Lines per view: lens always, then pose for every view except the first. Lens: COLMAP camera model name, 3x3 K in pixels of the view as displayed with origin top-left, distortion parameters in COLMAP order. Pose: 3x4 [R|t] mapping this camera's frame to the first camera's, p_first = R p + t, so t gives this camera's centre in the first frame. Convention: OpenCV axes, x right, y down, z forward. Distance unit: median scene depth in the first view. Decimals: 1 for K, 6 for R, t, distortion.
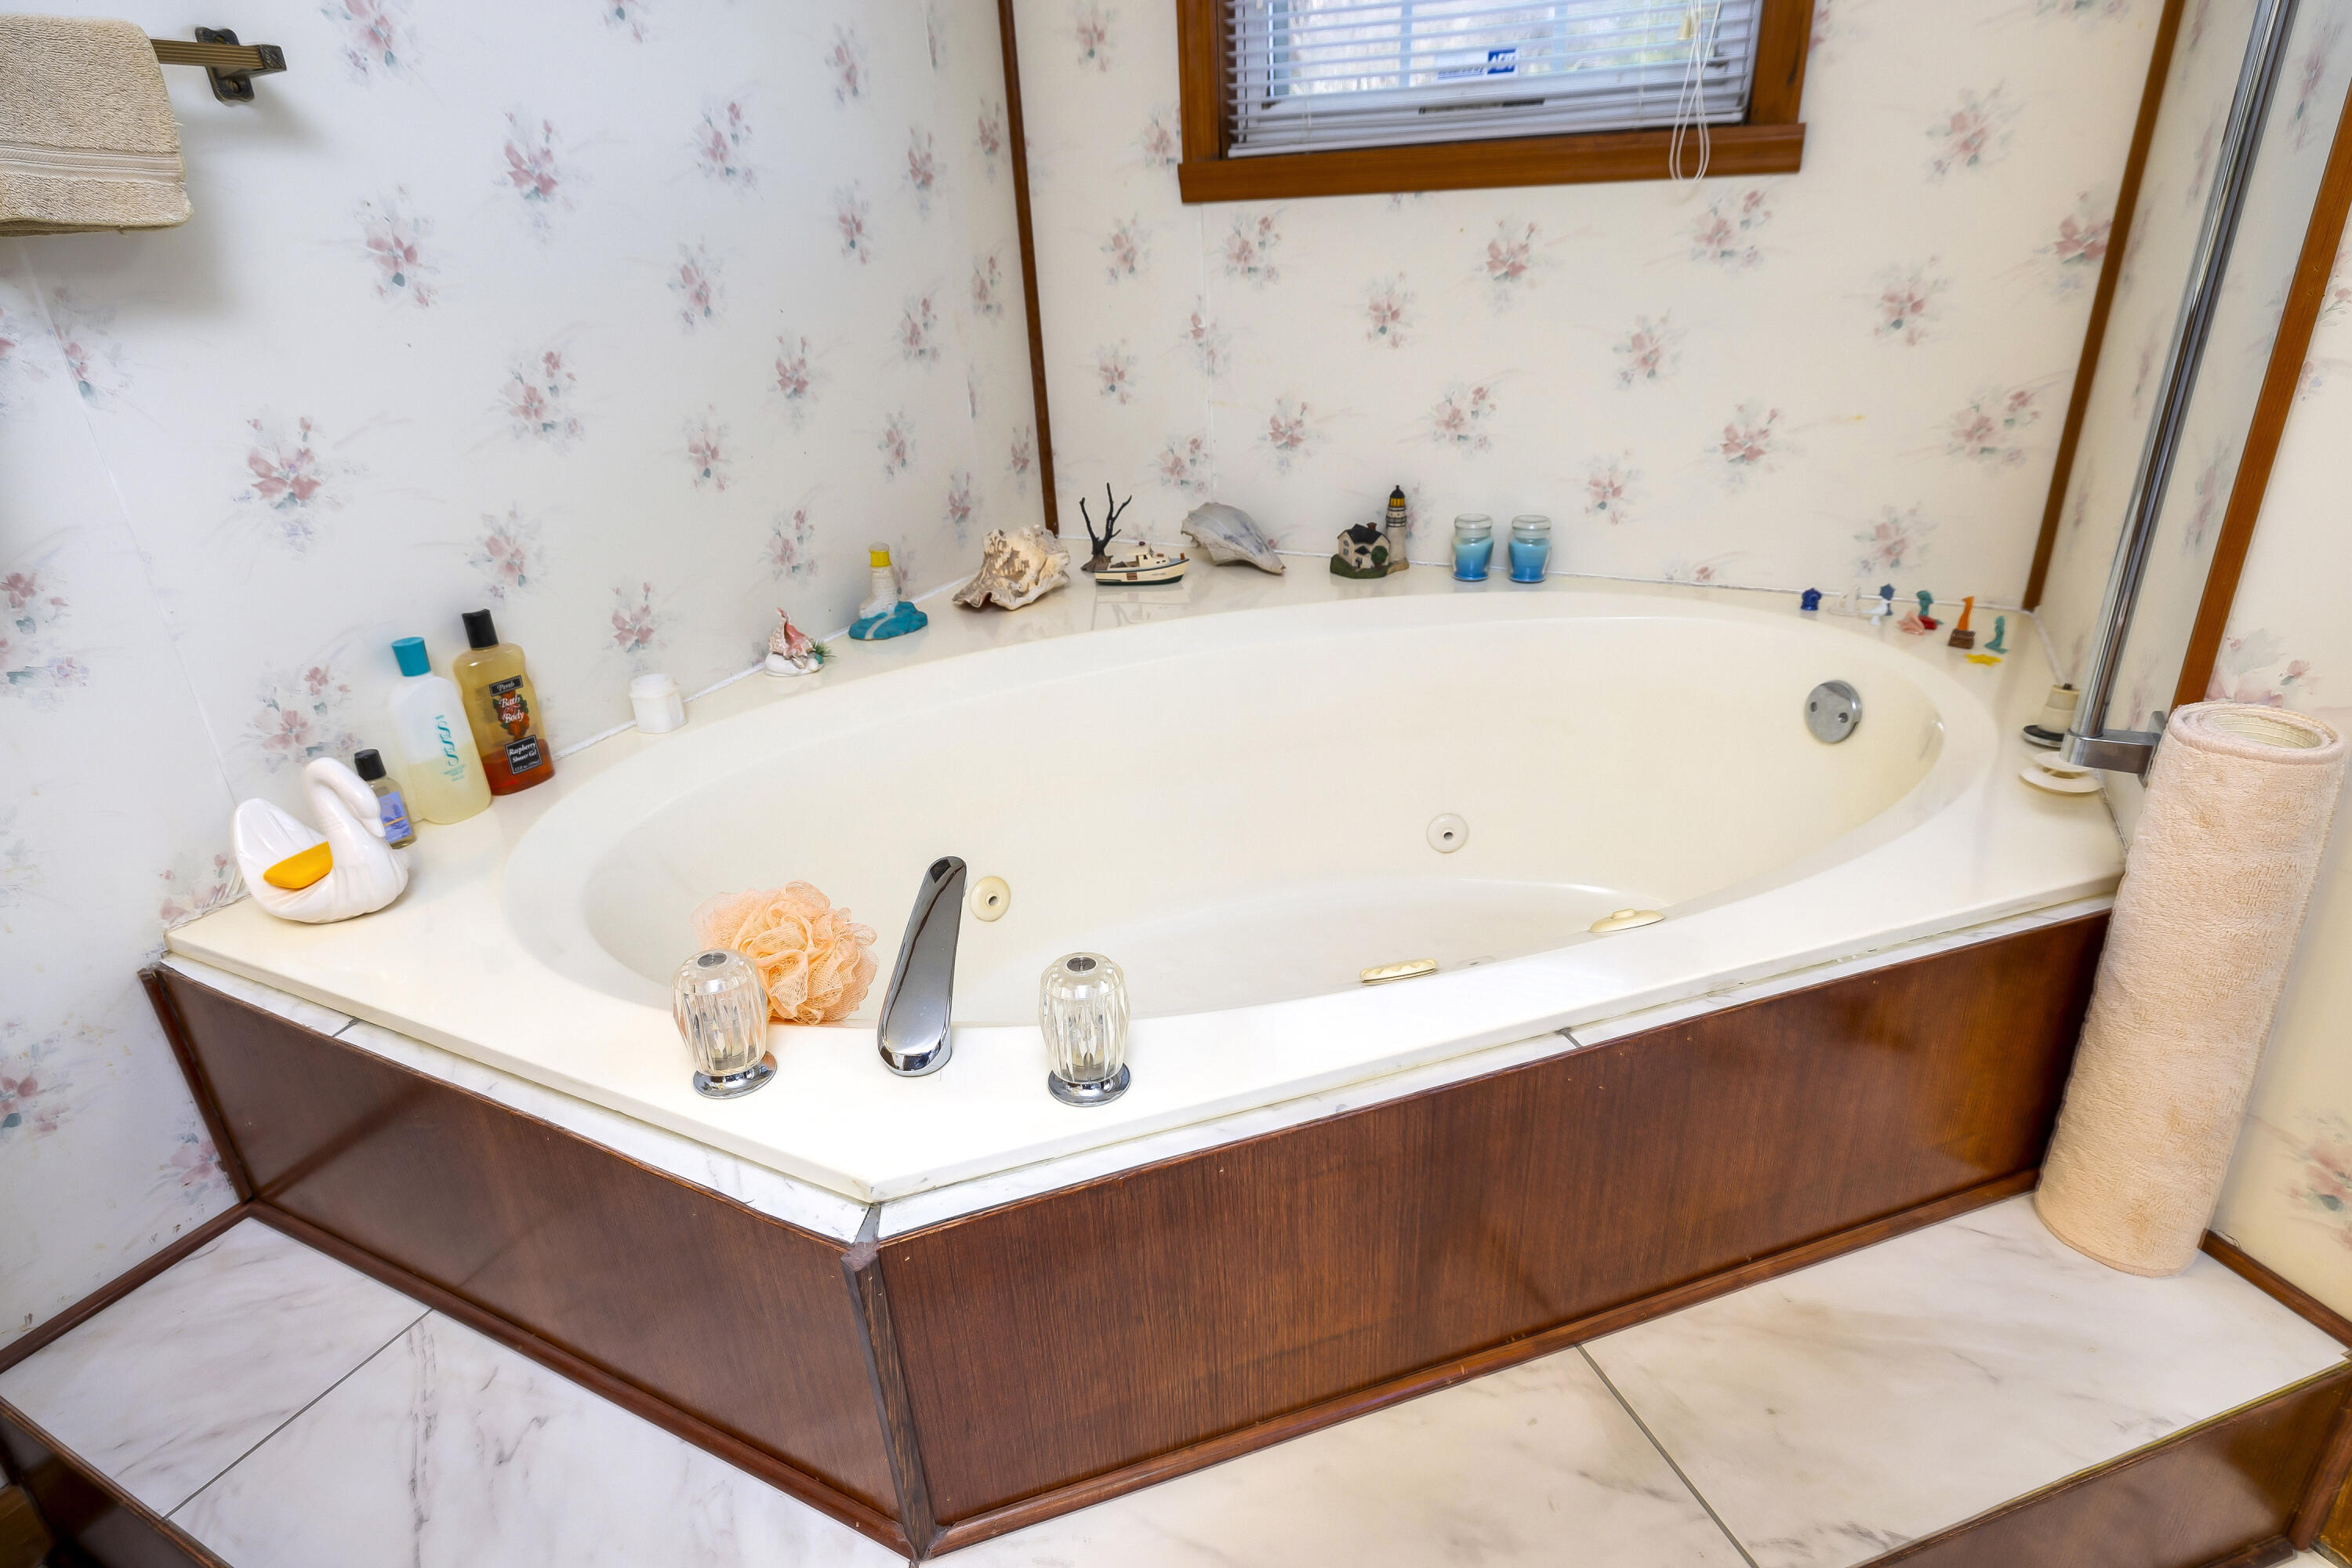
lens RADIAL K [[1236.0, 0, 1176.0], [0, 1236.0, 784.0], [0, 0, 1]] dist [0.006746, 0.001296]
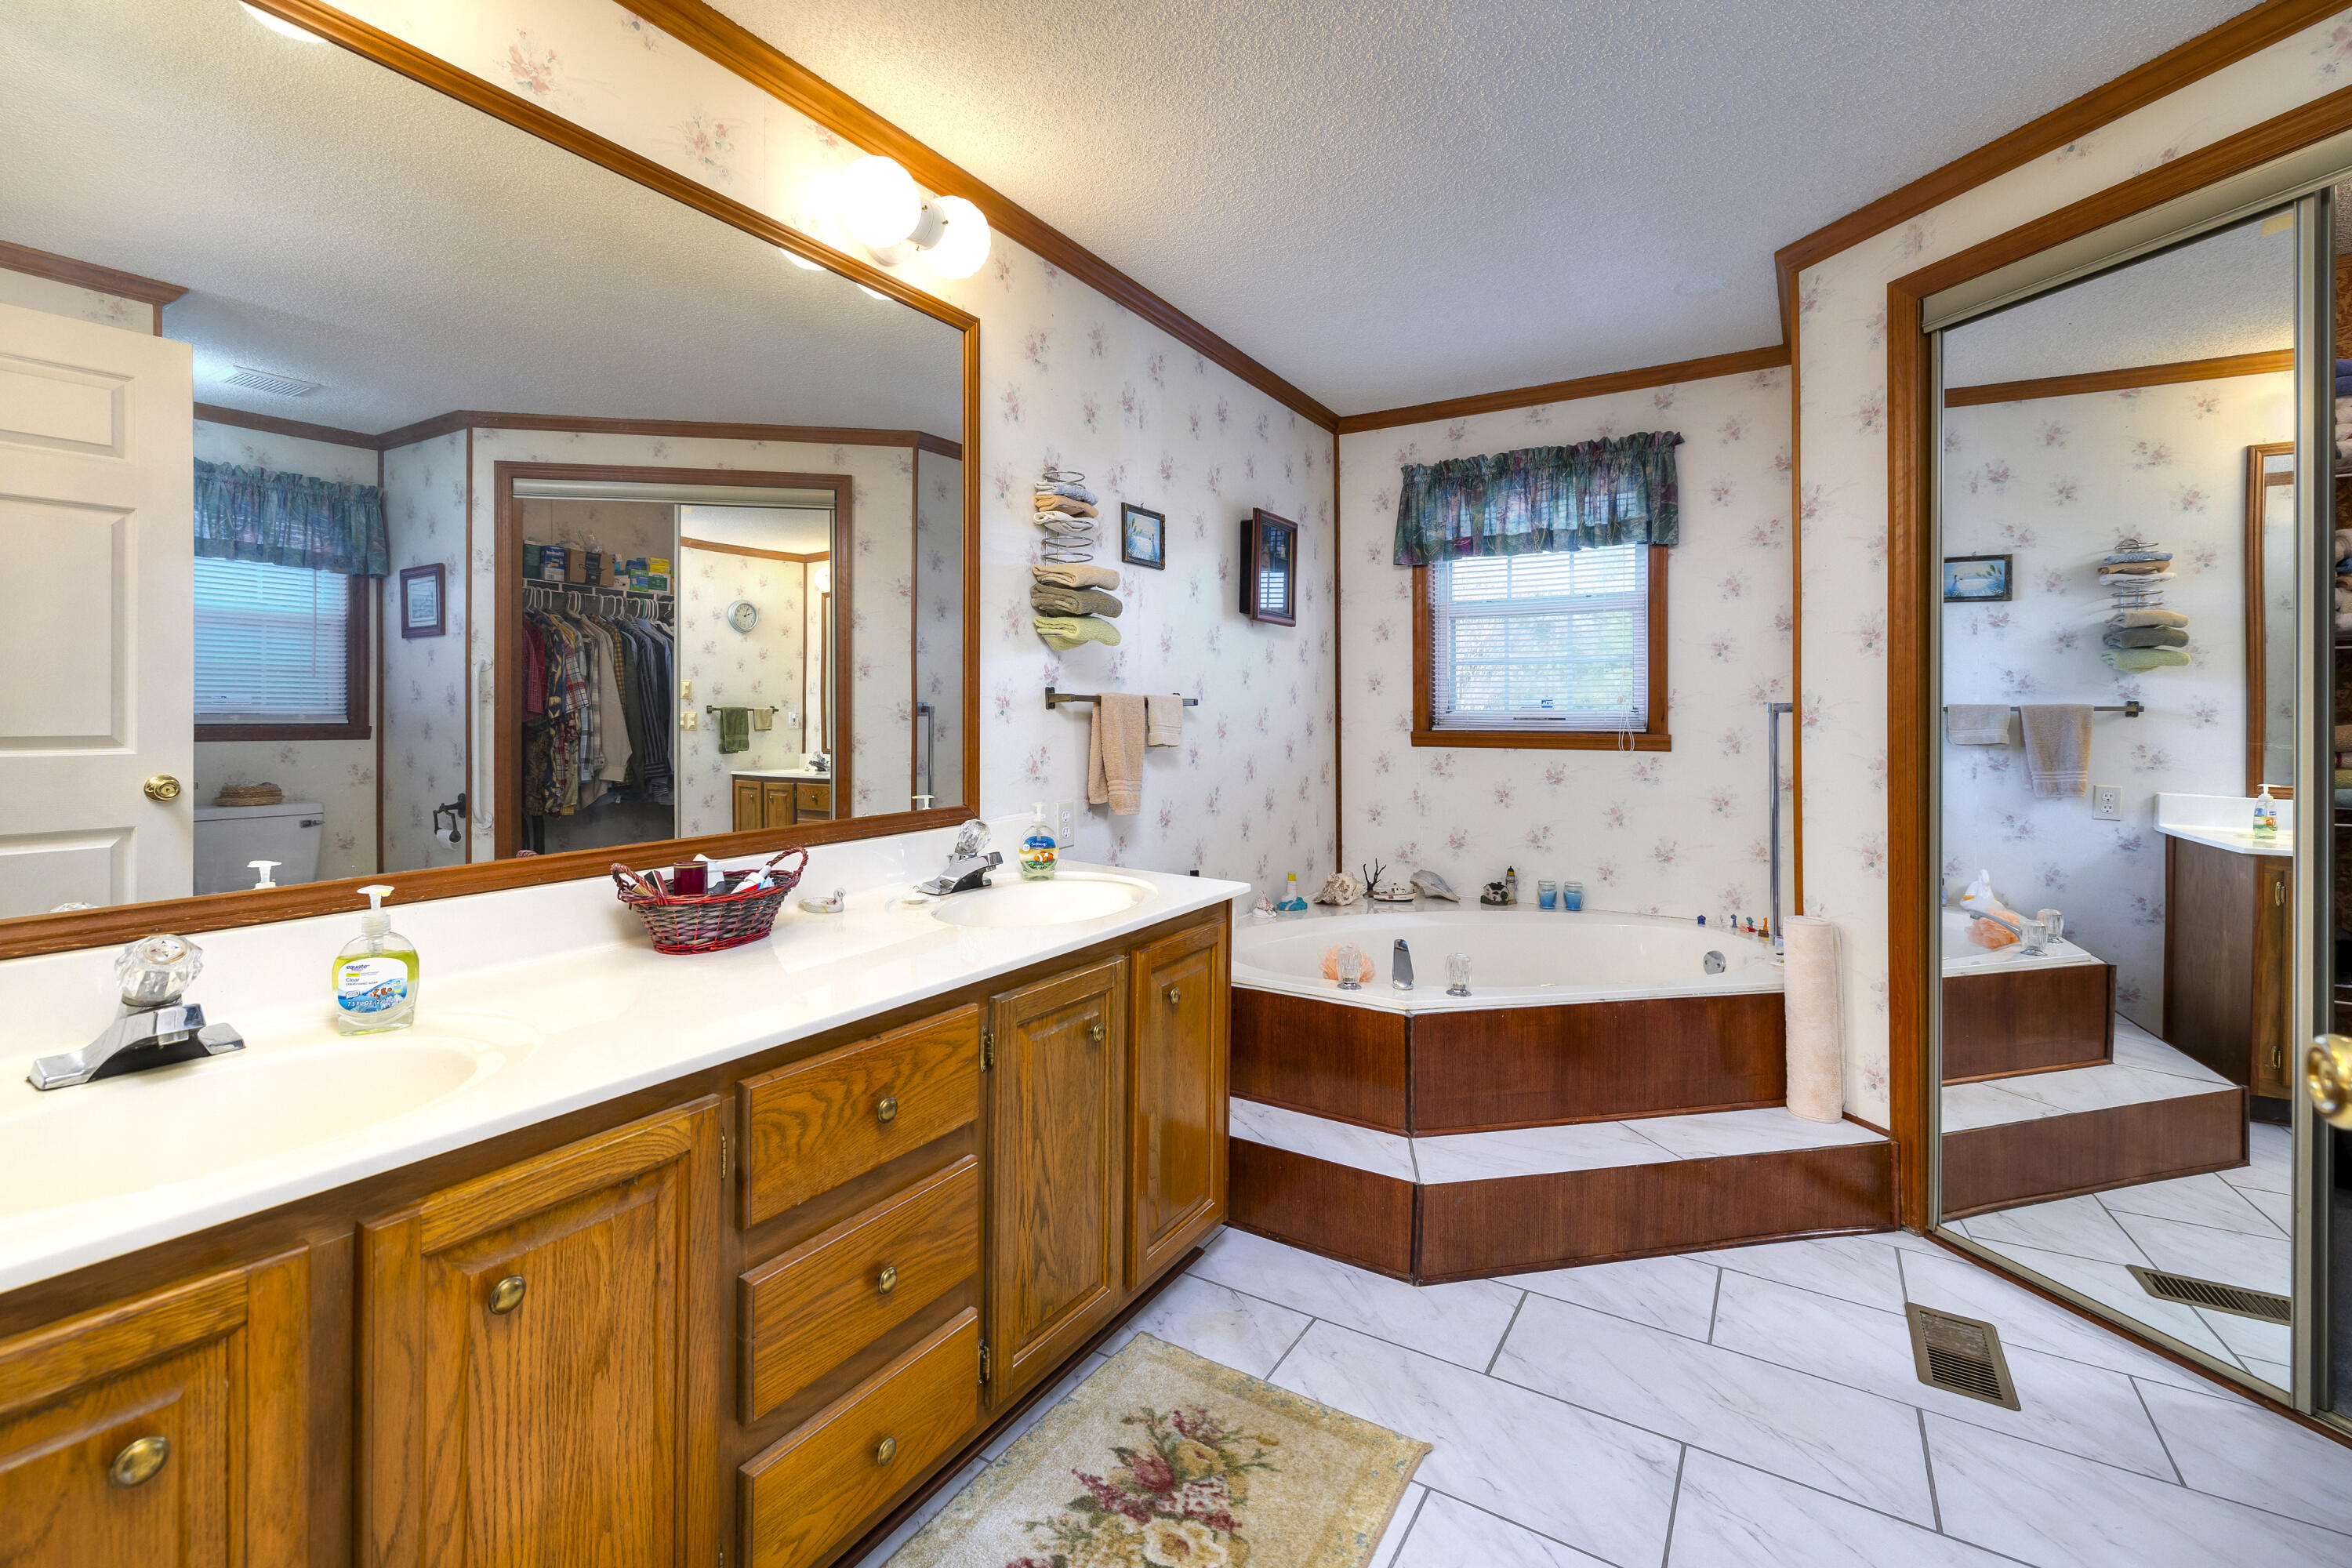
lens RADIAL K [[1017.5, 0, 1171.7], [0, 1017.5, 715.5], [0, 0, 1]] dist [-0.000722, -0.000194]
pose [[0.994094, 0.052040, -0.095228, -0.284379], [-0.087817, 0.901308, -0.424185, 0.366765], [0.063756, 0.430042, 0.900555, -0.861869]]
